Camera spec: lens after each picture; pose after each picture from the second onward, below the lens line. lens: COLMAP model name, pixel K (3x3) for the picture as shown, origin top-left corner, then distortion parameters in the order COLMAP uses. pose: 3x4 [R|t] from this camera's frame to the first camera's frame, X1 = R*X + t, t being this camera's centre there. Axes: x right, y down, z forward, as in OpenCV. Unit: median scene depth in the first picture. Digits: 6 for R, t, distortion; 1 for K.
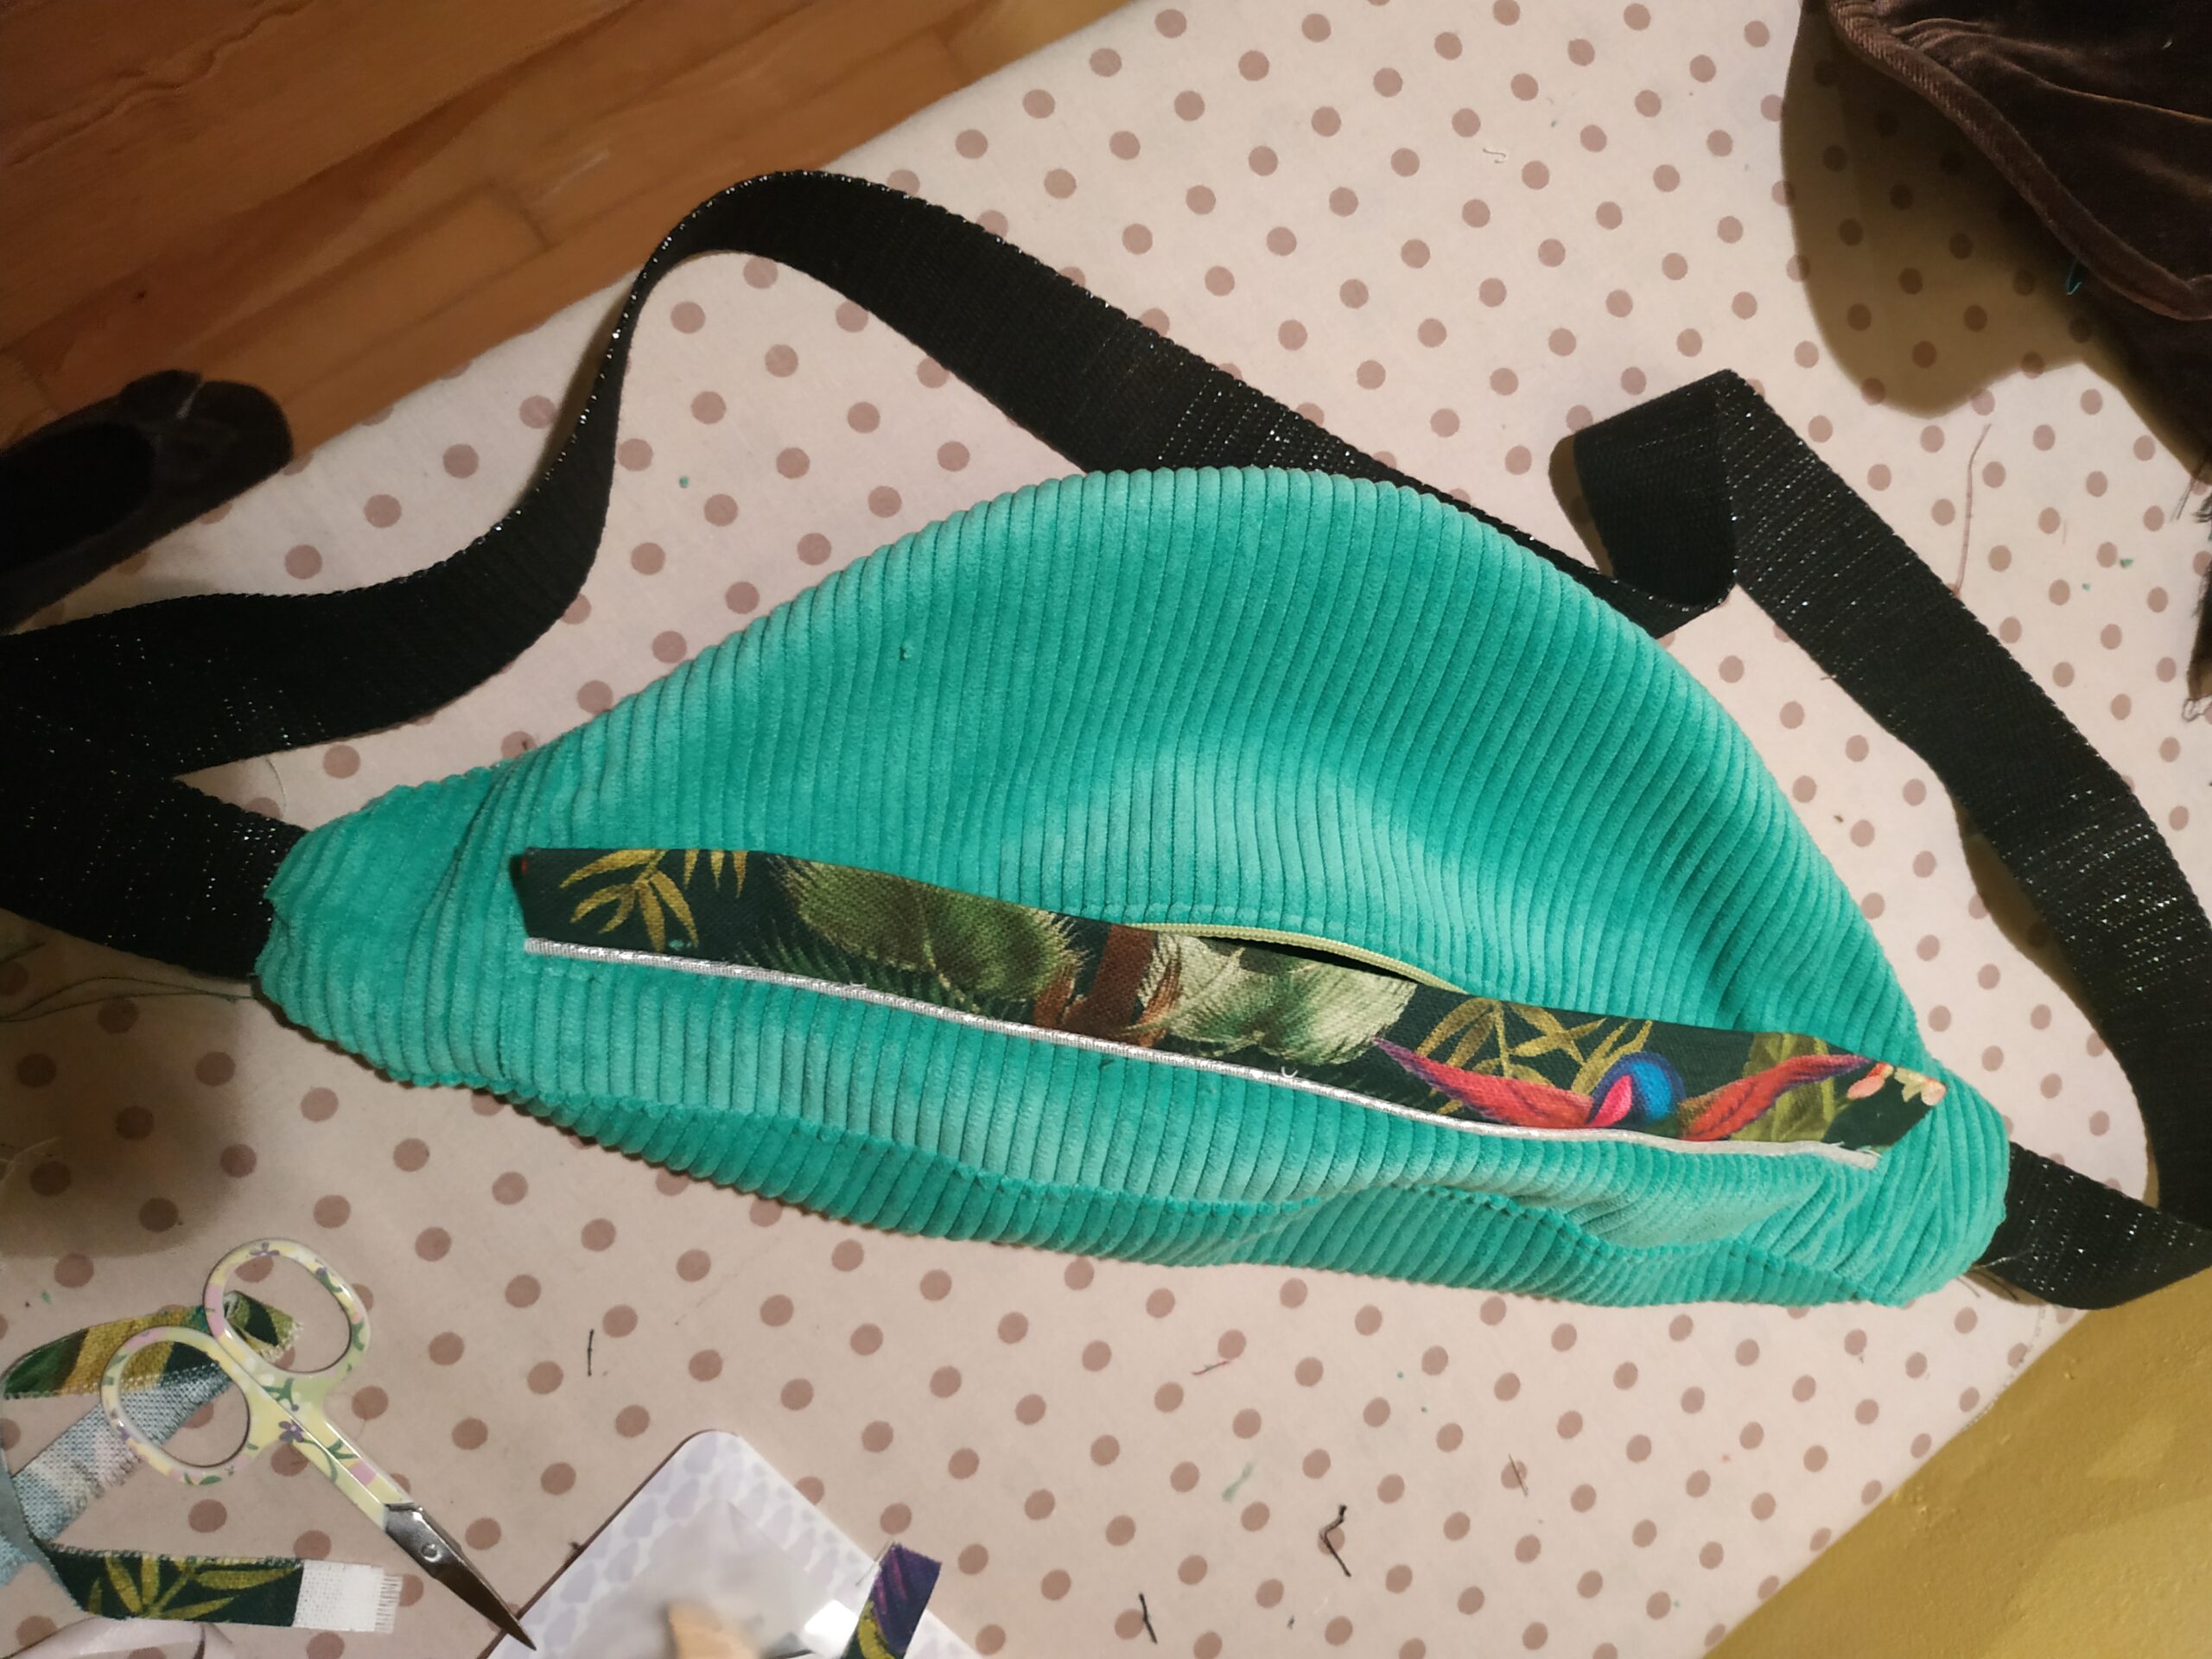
lens RADIAL K [[1569.9, 0, 1150.2], [0, 1569.9, 830.3], [0, 0, 1]] dist [0.089965, -0.186471]
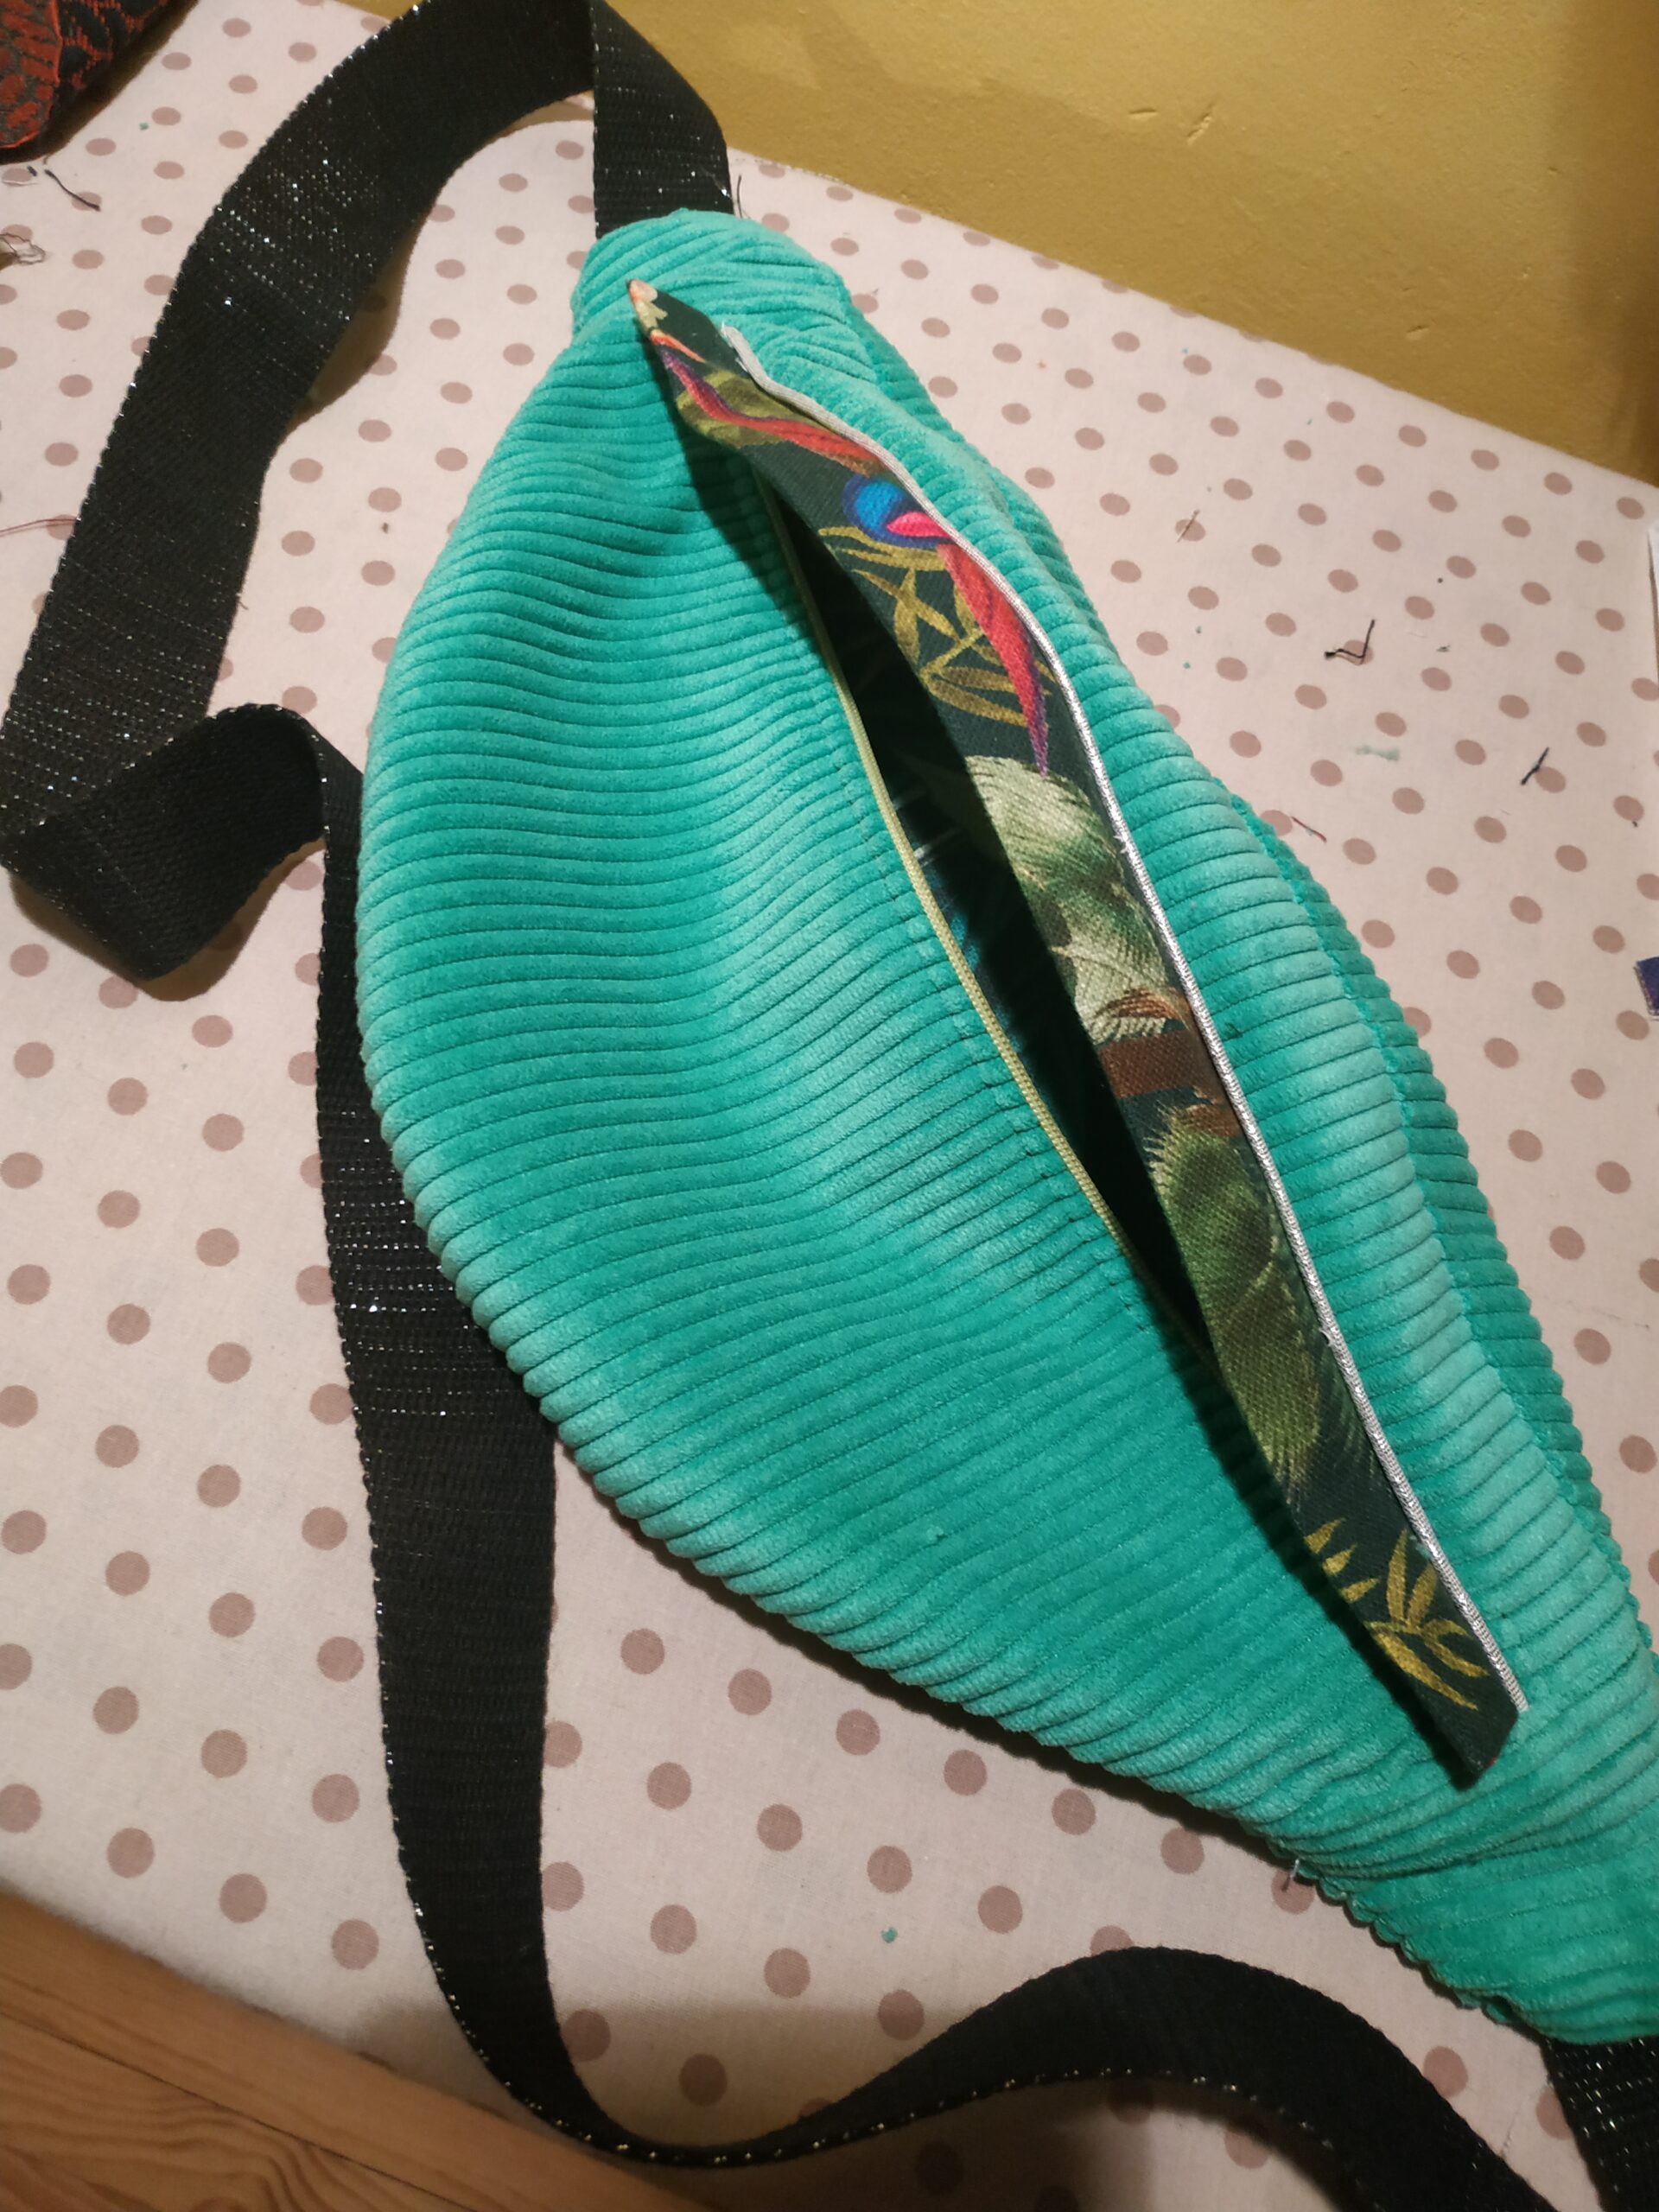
lens RADIAL K [[1569.9, 0, 786.9], [0, 1569.9, 1105.4], [0, 0, 1]] dist [0.089965, -0.186471]
pose [[-0.528645, -0.847790, 0.042272, 0.025542], [0.815990, -0.493833, 0.300481, -0.288602], [-0.233870, 0.193341, 0.952850, 0.236905]]
